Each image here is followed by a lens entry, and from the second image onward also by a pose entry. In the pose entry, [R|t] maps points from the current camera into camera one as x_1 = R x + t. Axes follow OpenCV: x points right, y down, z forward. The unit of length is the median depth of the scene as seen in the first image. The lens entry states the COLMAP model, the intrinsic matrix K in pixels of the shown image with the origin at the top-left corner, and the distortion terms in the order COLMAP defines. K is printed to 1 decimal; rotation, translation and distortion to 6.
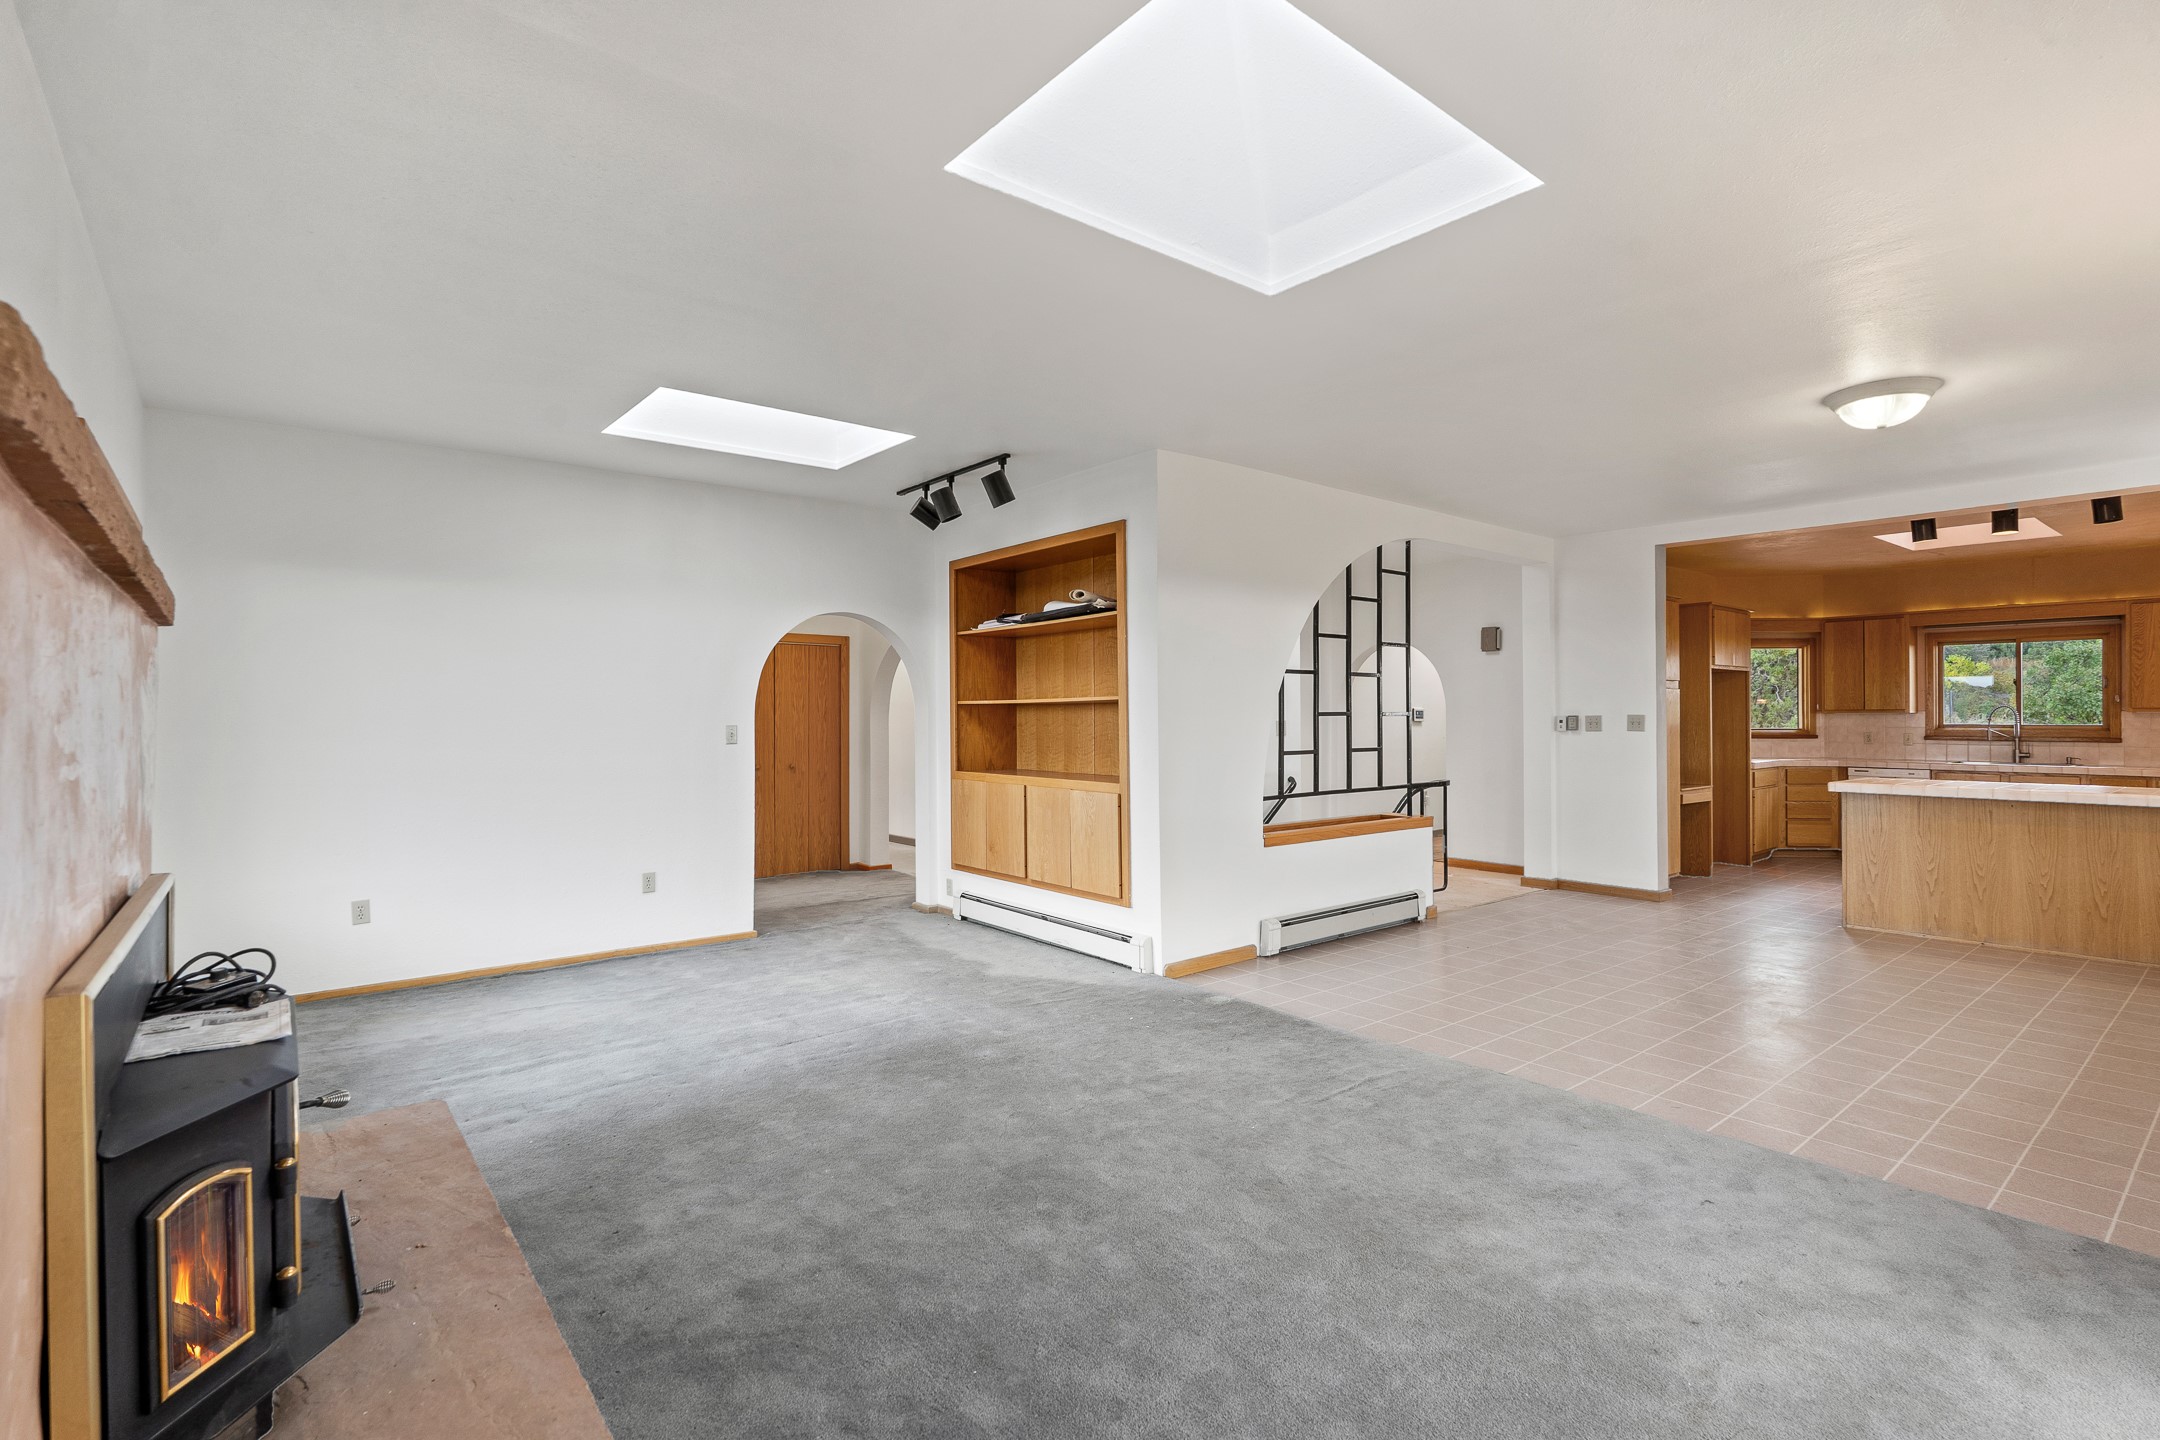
lens RADIAL K [[987.6, 0, 1096.4], [0, 987.6, 717.6], [0, 0, 1]] dist [-0.003054, 0.000788]
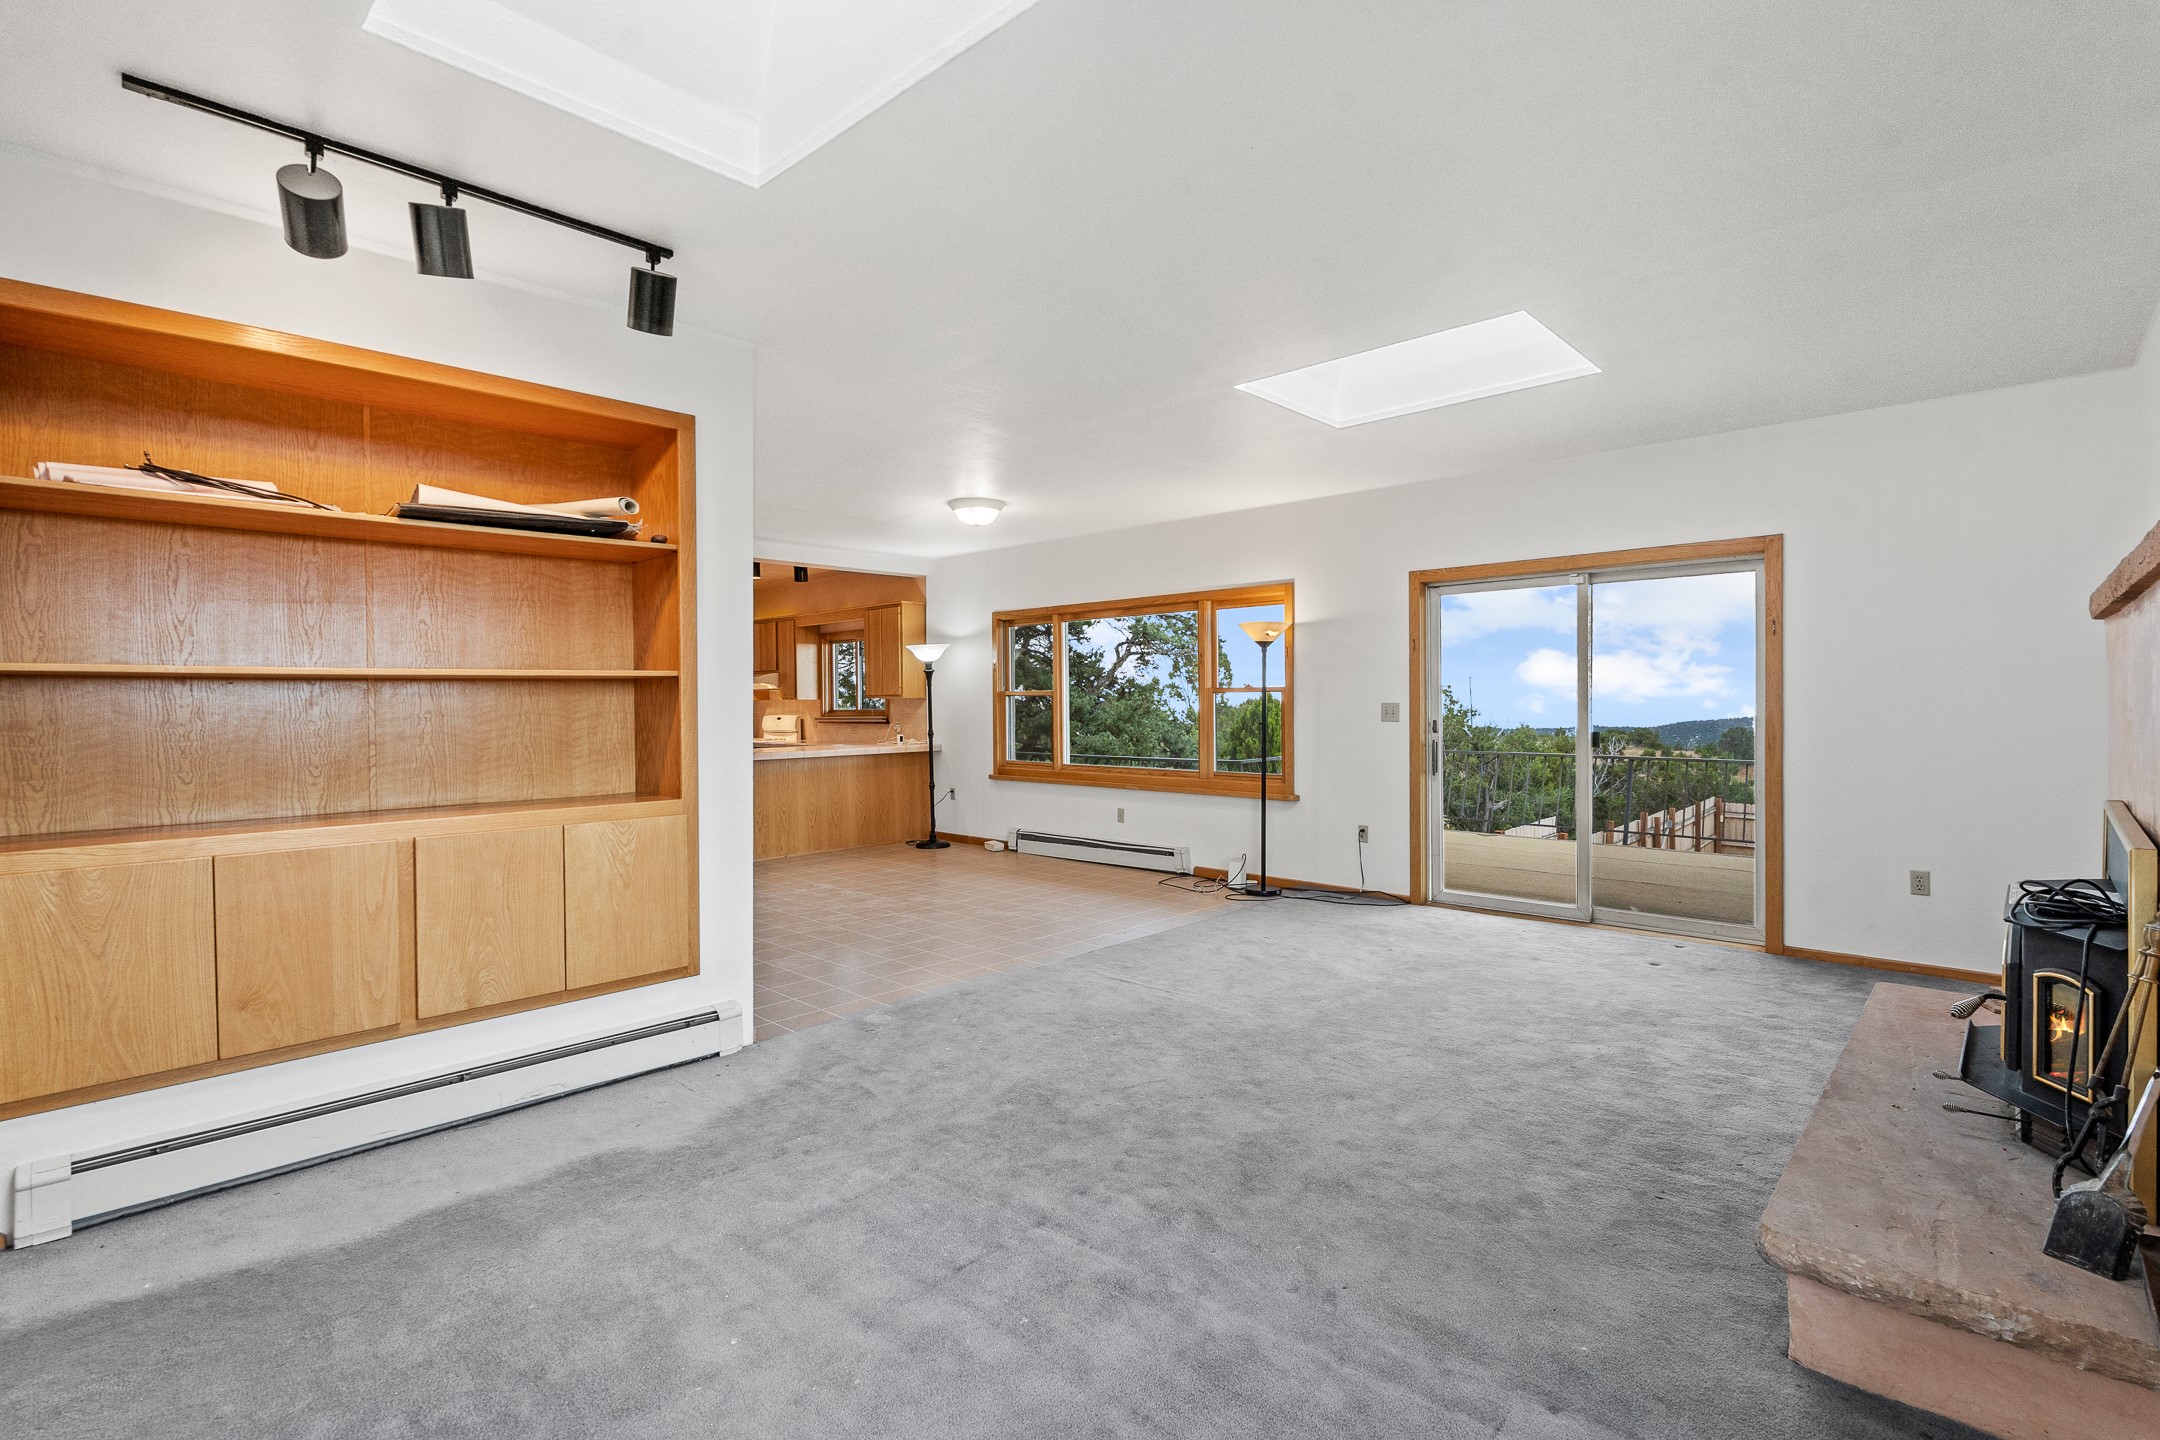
lens RADIAL K [[949.5, 0, 1085.1], [0, 949.5, 708.6], [0, 0, 1]] dist [-0.003977, 0.000433]
pose [[-0.099765, -0.005886, 0.994994, -0.682922], [0.002152, 0.999979, 0.006132, 0.000670], [-0.995009, 0.002753, -0.099750, 0.819843]]
